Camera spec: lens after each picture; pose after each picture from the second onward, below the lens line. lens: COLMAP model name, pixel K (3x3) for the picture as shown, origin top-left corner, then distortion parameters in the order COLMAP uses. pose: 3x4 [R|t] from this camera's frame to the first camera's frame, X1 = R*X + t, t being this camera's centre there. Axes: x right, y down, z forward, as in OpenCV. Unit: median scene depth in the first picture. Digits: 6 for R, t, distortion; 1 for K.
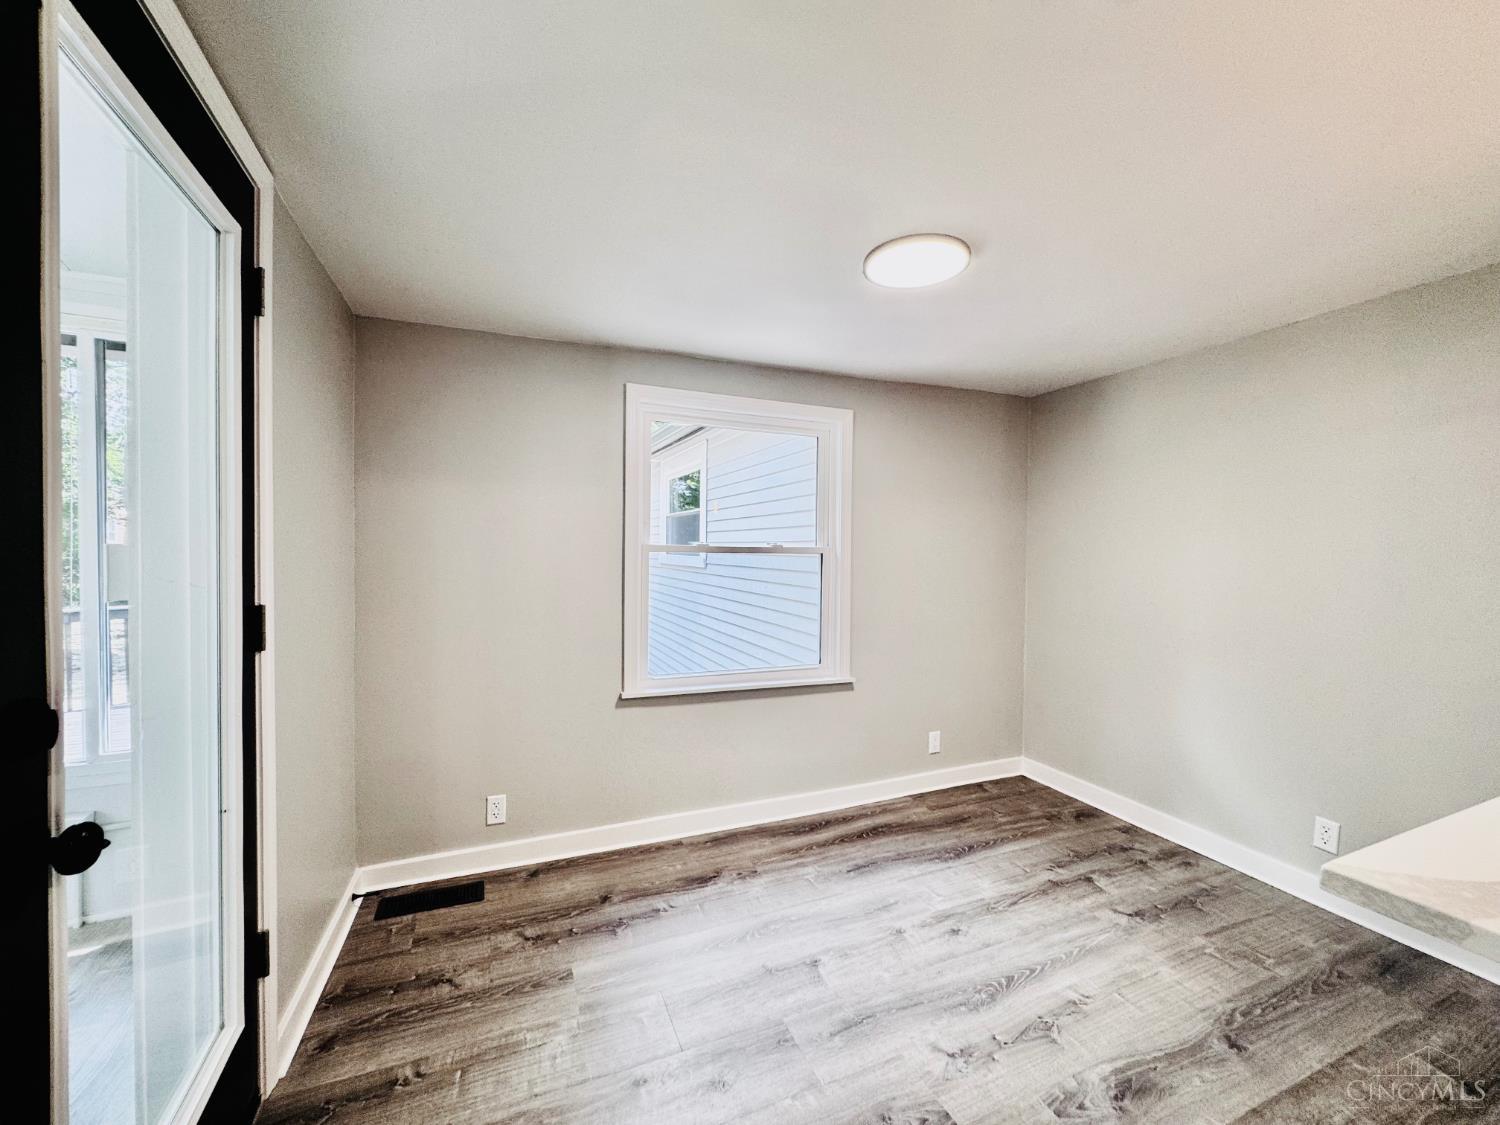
lens RADIAL K [[599.7, 0, 748.4], [0, 599.7, 562.2], [0, 0, 1]] dist [-0.004040, 0.000531]
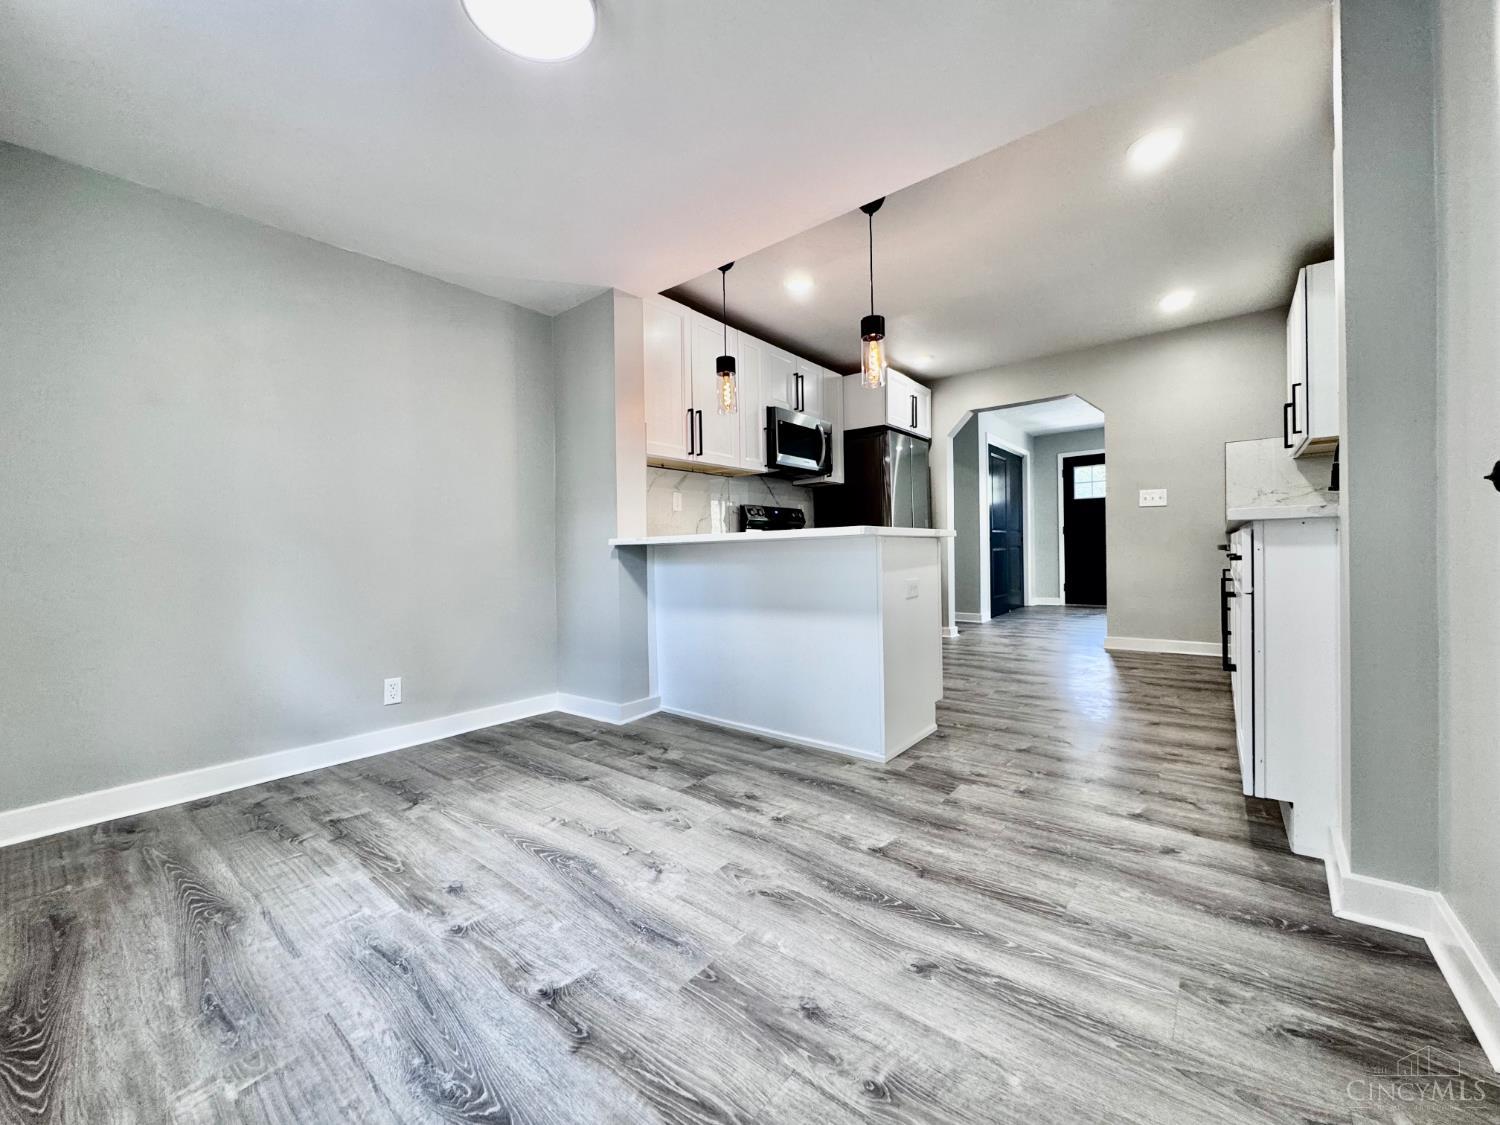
lens RADIAL K [[599.7, 0, 748.4], [0, 599.7, 562.2], [0, 0, 1]] dist [-0.004040, 0.000531]
pose [[-0.475856, -0.017874, 0.879342, -0.503286], [0.035384, 0.998595, 0.039446, 0.189554], [-0.878811, 0.049885, -0.474555, 1.032721]]
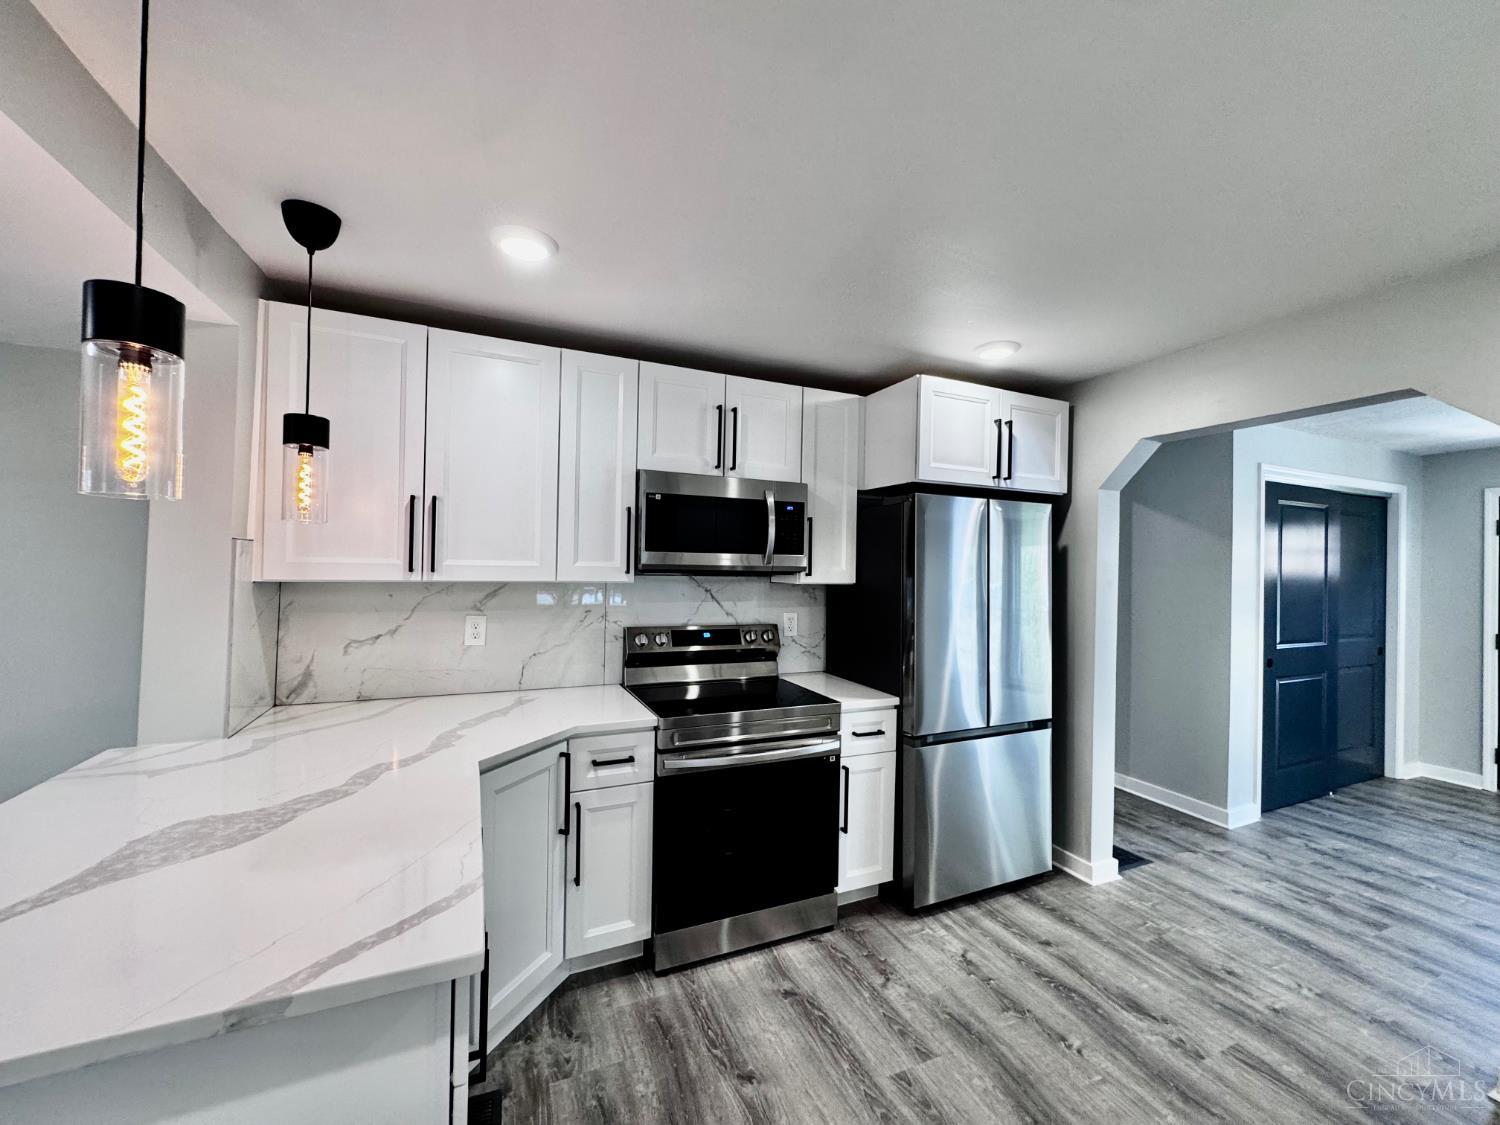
lens RADIAL K [[599.7, 0, 748.4], [0, 599.7, 562.2], [0, 0, 1]] dist [-0.004040, 0.000531]
pose [[-0.014073, -0.004897, 0.999889, 0.101741], [0.004136, 0.999979, 0.004955, -0.091496], [-0.999892, 0.004205, -0.014052, -0.283269]]
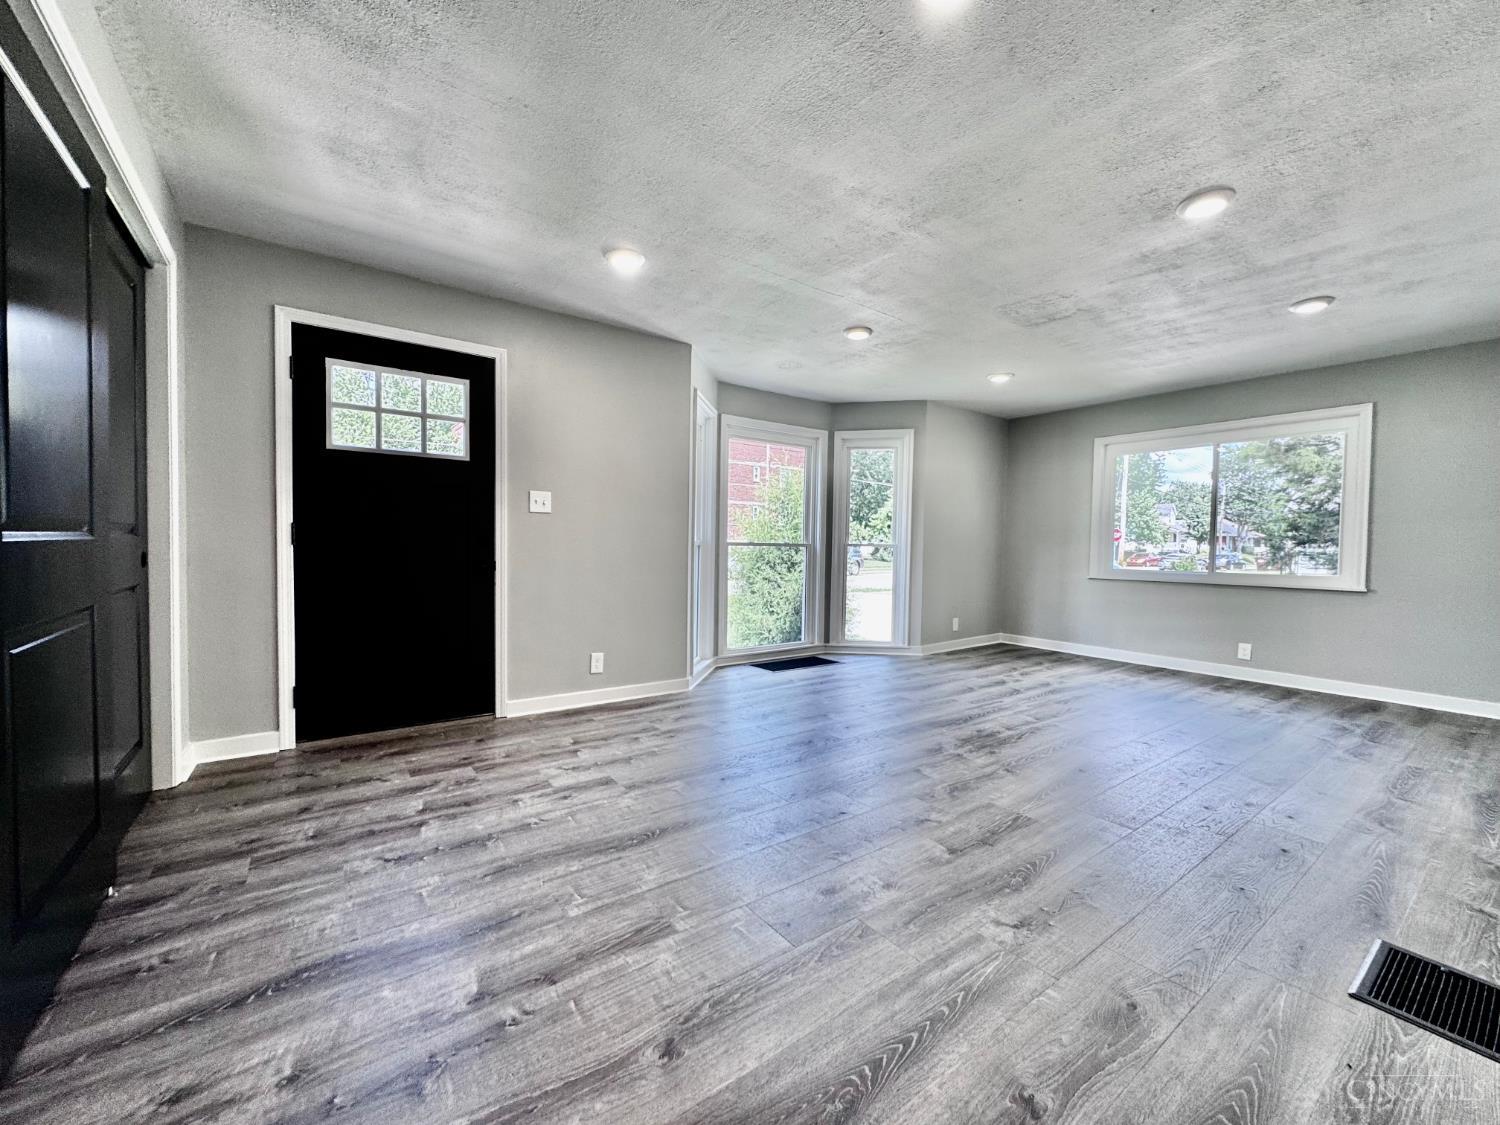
lens RADIAL K [[599.7, 0, 748.4], [0, 599.7, 562.2], [0, 0, 1]] dist [-0.004040, 0.000531]
pose [[-0.972735, -0.023577, -0.230720, 1.428396], [-0.036037, 0.998102, 0.049940, 0.169111], [0.229104, 0.056893, -0.971738, -1.282388]]
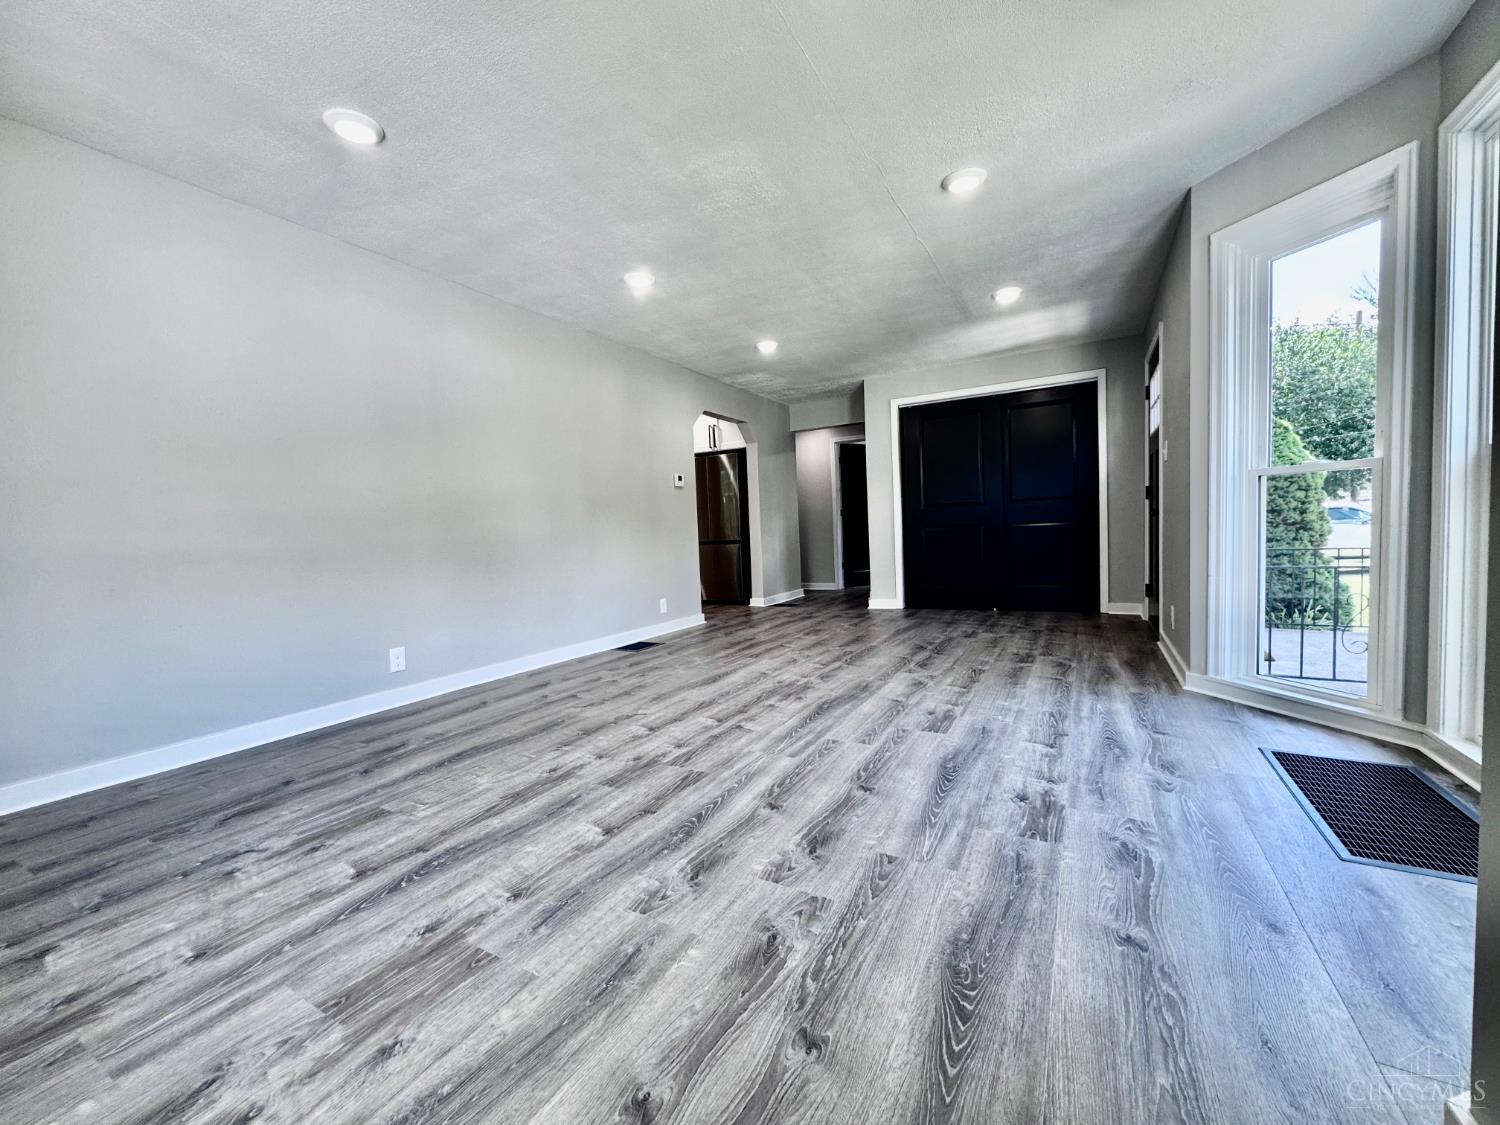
lens RADIAL K [[599.7, 0, 748.4], [0, 599.7, 562.2], [0, 0, 1]] dist [-0.004040, 0.000531]
pose [[0.788169, -0.077652, 0.610540, -0.624562], [0.067464, 0.996931, 0.039703, 0.289819], [-0.611750, 0.009896, 0.790989, -3.885484]]
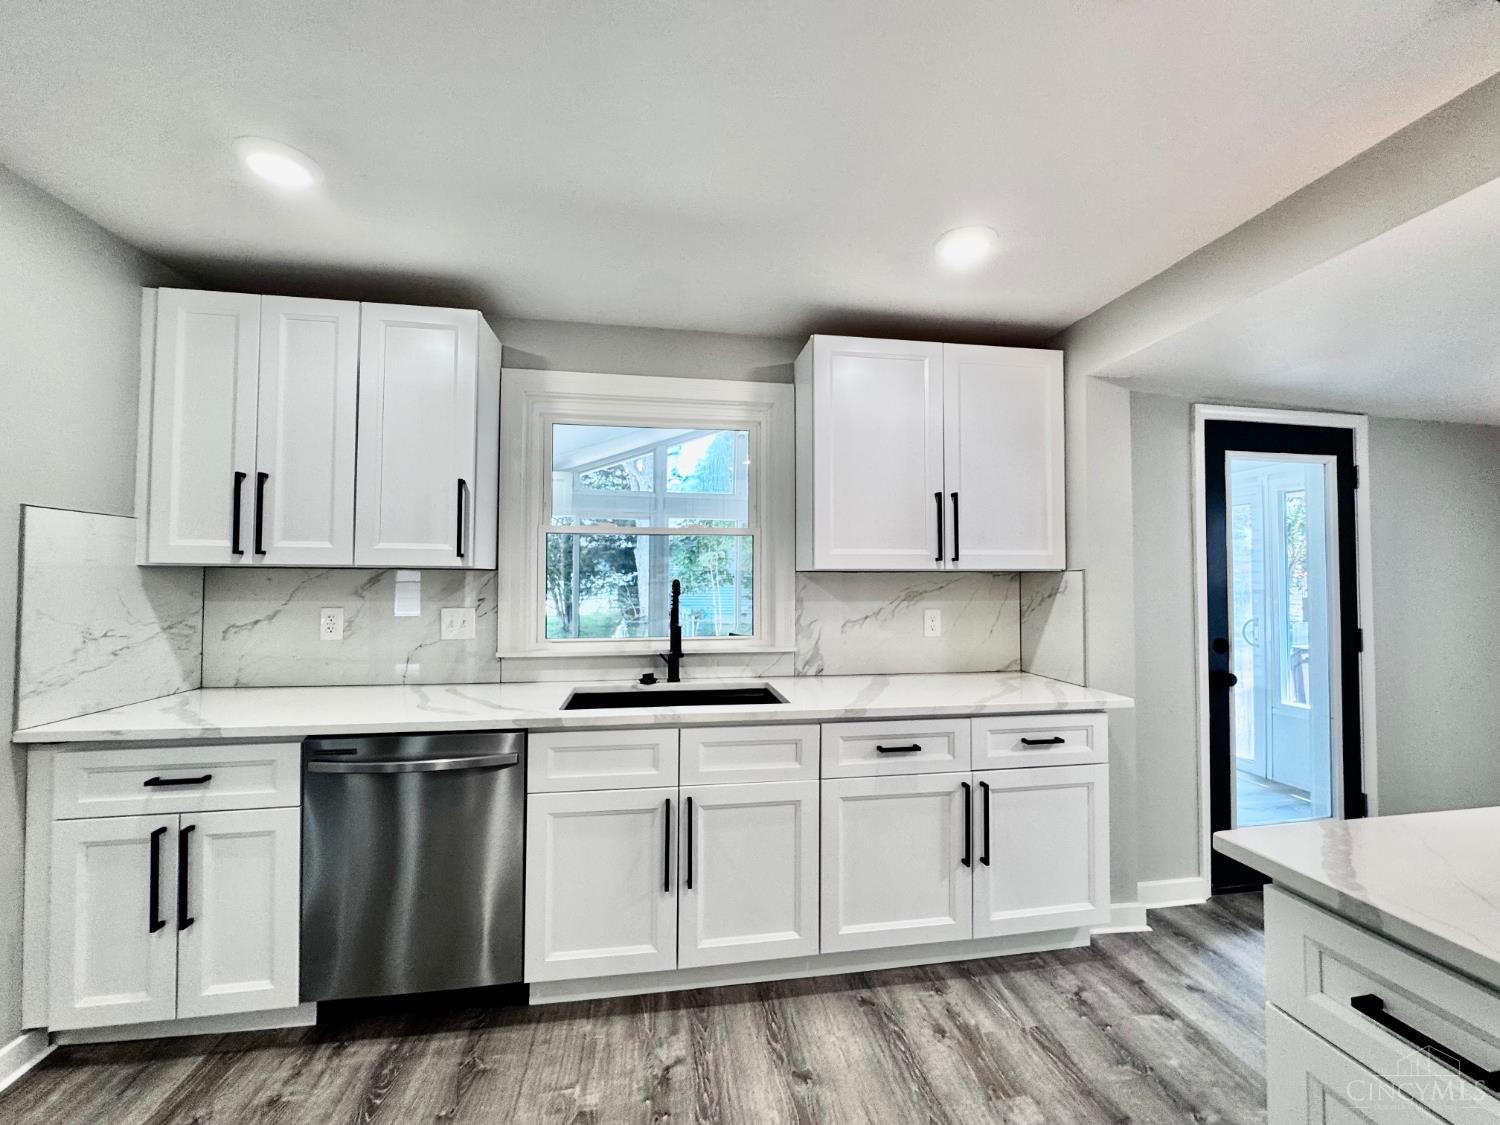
lens RADIAL K [[599.7, 0, 748.4], [0, 599.7, 562.2], [0, 0, 1]] dist [-0.004040, 0.000531]
pose [[-0.238601, -0.042184, -0.970201, 1.141574], [-0.028992, 0.998920, -0.036303, -0.016212], [0.970685, 0.019466, -0.239567, -0.369524]]
